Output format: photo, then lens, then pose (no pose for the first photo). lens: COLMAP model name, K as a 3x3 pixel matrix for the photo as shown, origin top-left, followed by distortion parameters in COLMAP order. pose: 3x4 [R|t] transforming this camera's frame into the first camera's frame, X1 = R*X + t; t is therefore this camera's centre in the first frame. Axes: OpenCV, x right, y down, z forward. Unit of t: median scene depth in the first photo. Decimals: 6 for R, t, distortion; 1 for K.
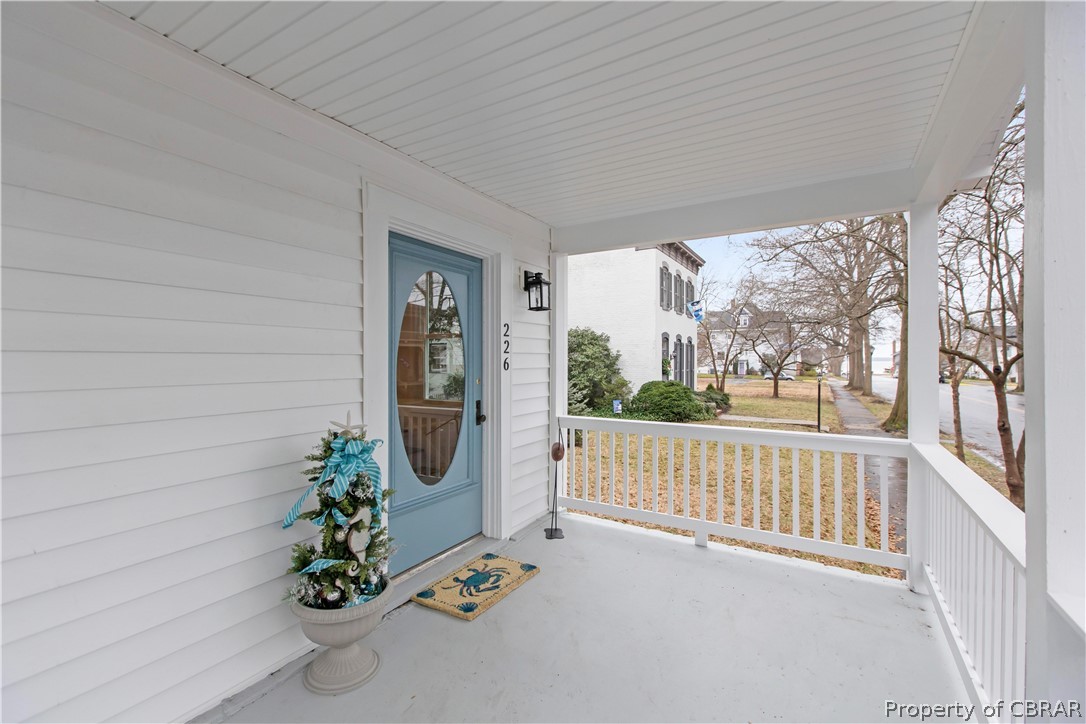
lens RADIAL K [[486.7, 0, 543.0], [0, 486.7, 362.0], [0, 0, 1]] dist [-0.000992, -0.000305]
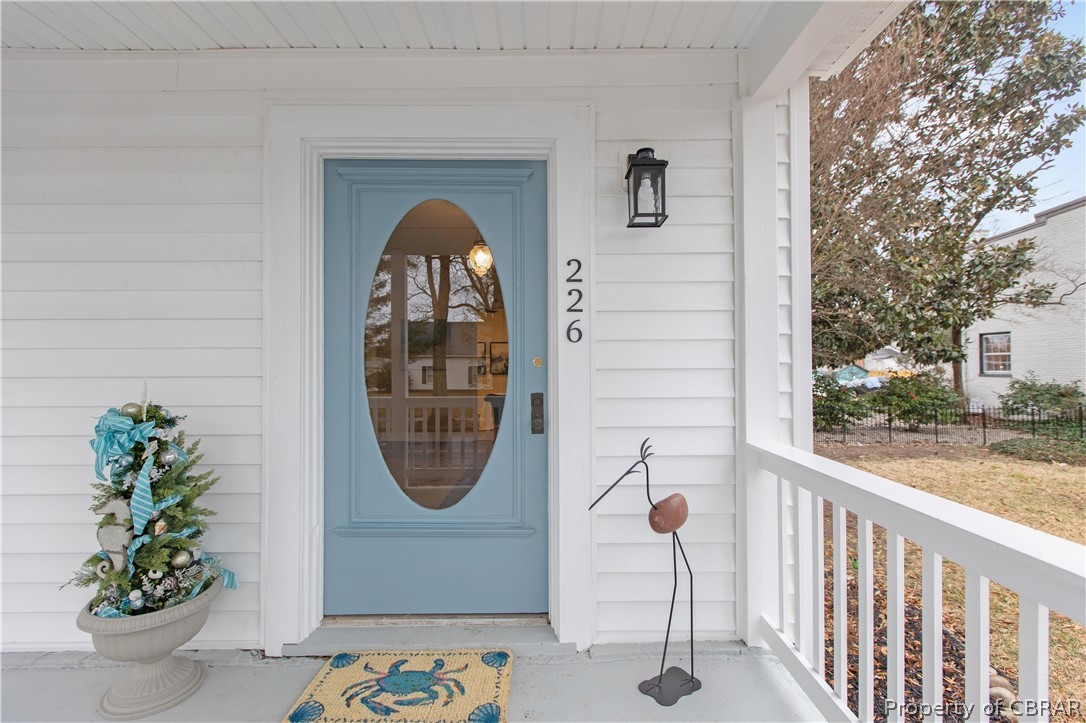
lens RADIAL K [[486.7, 0, 543.0], [0, 486.7, 361.5], [0, 0, 1]] dist [-0.000992, -0.000305]
pose [[0.501701, -0.006390, -0.865018, 0.431529], [-0.004992, 0.999935, -0.010283, 0.049610], [0.865027, 0.009477, 0.501636, 0.762309]]
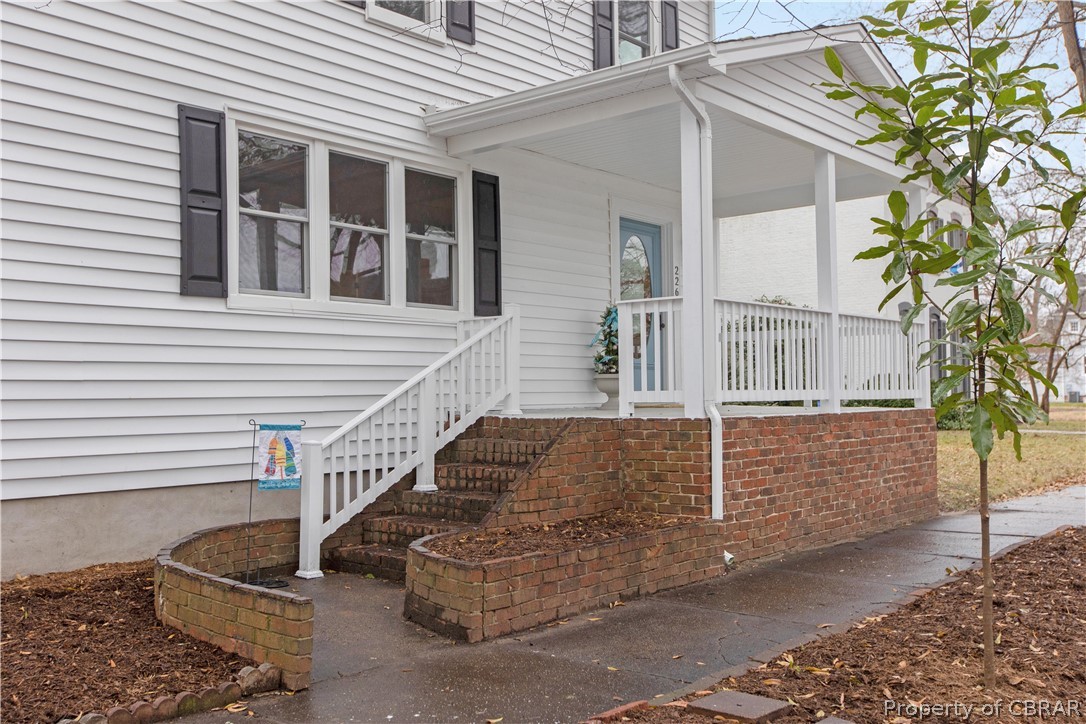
lens RADIAL K [[1032.4, 0, 543.0], [0, 1032.4, 362.0], [0, 0, 1]] dist [-0.002417, -0.000934]
pose [[0.985436, -0.020886, -0.168756, 0.060090], [0.013154, 0.998817, -0.046804, 0.413398], [0.169534, 0.043903, 0.984546, -2.544988]]
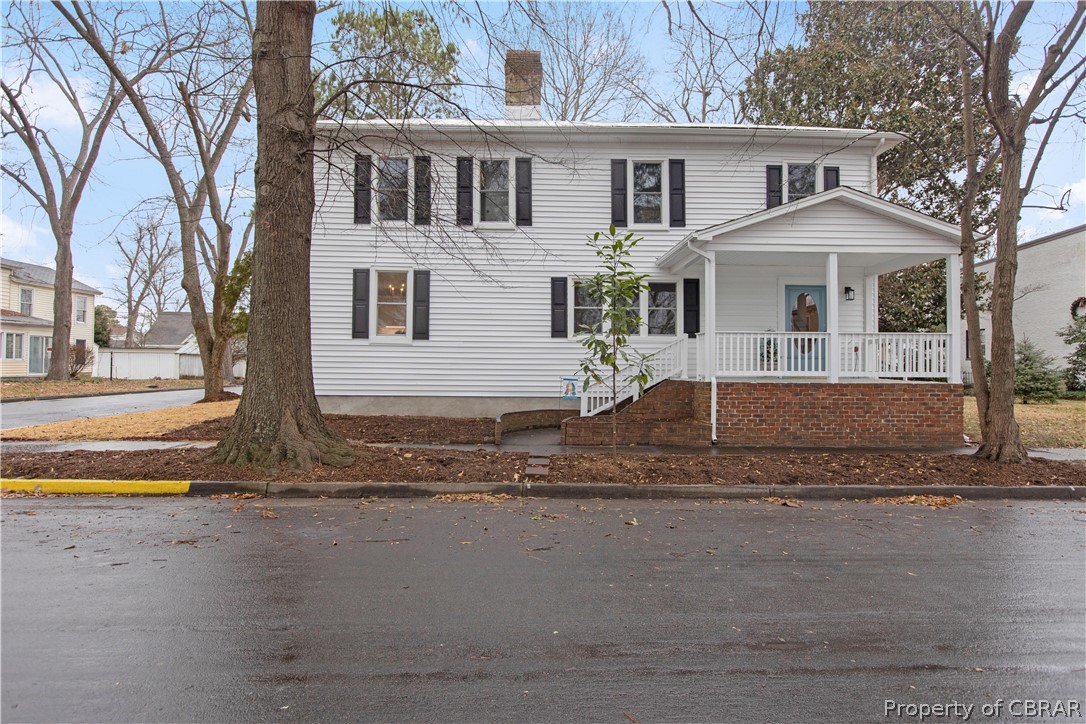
lens RADIAL K [[578.3, 0, 543.0], [0, 578.3, 362.0], [0, 0, 1]] dist [0.002695, 0.000725]
pose [[0.541125, -0.005756, -0.840922, 2.154708], [-0.015498, 0.999738, -0.016816, 0.393348], [0.840799, 0.022132, 0.540895, -2.690377]]
